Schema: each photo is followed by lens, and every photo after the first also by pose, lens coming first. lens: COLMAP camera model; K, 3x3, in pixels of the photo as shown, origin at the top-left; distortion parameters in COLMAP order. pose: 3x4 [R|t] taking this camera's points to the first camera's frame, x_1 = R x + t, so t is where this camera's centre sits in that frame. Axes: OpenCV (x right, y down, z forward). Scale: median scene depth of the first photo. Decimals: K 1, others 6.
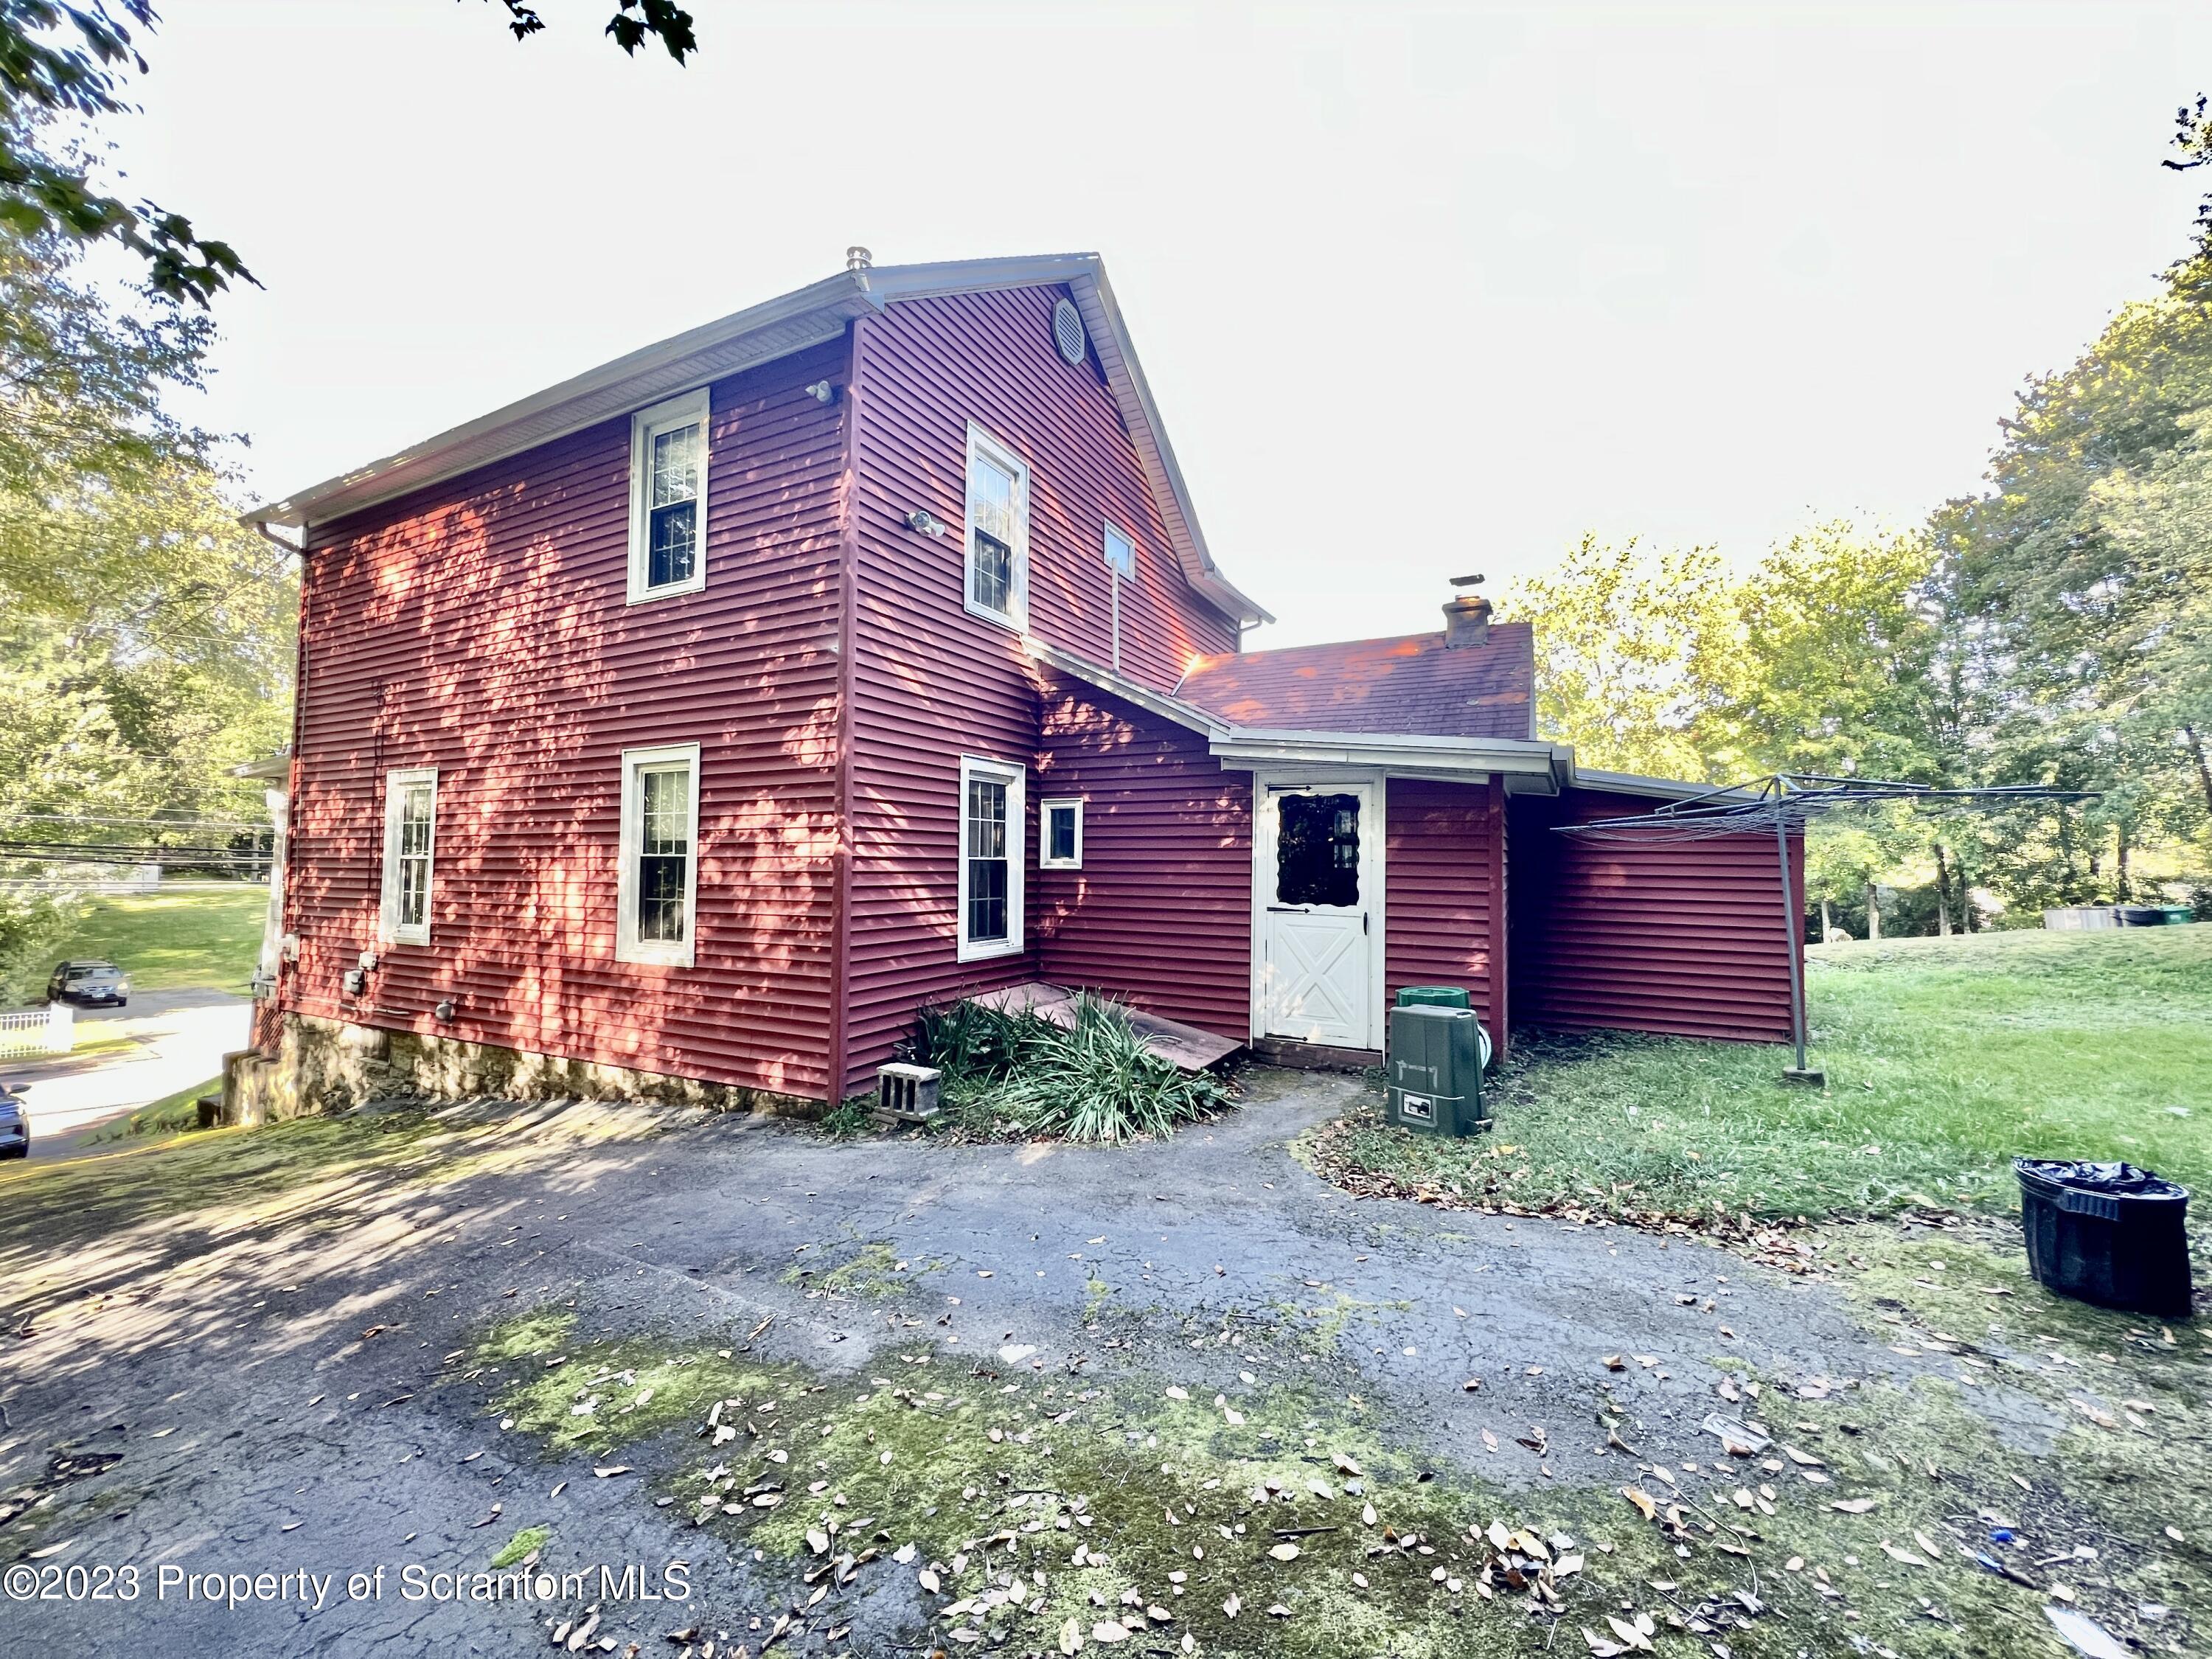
lens RADIAL K [[886.0, 0, 1106.0], [0, 886.0, 829.5], [0, 0, 1]] dist [-0.002174, -0.000170]
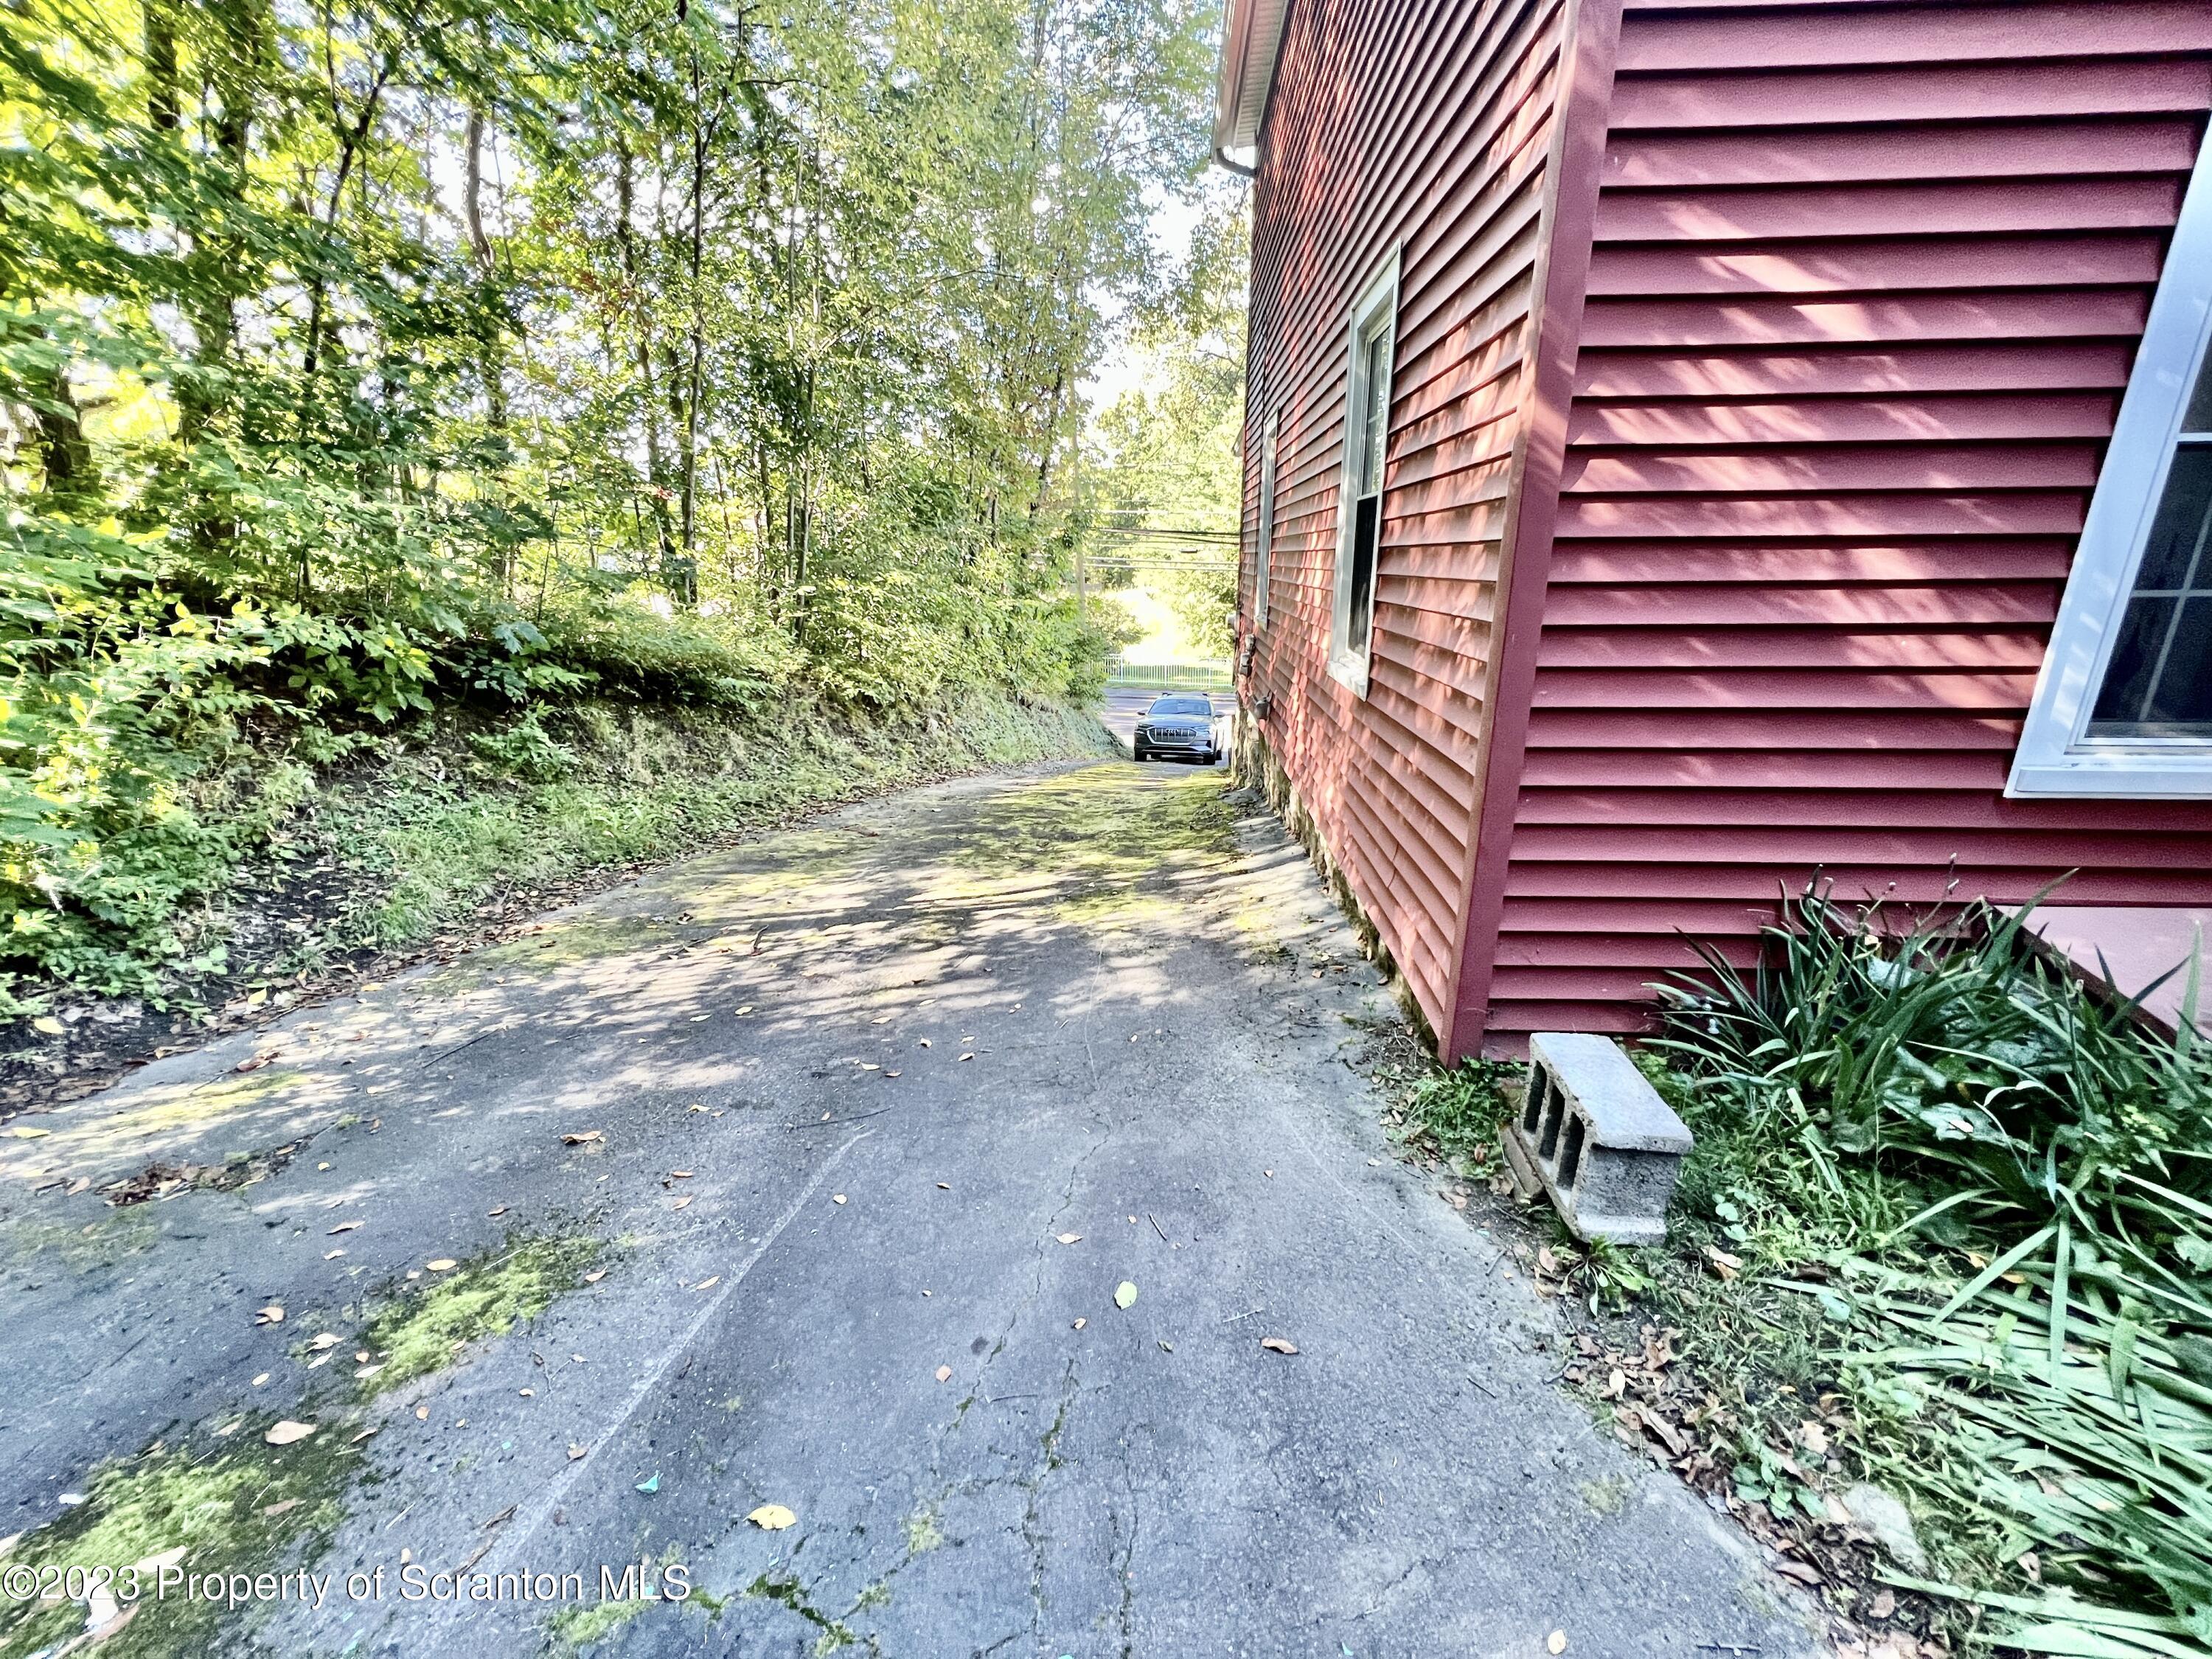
lens RADIAL K [[886.0, 0, 1106.0], [0, 886.0, 829.5], [0, 0, 1]] dist [-0.002174, -0.000170]
pose [[0.412454, 0.260947, -0.872805, -0.024720], [0.047263, 0.950676, 0.306563, 0.058293], [0.909752, -0.167694, 0.379777, 0.681536]]
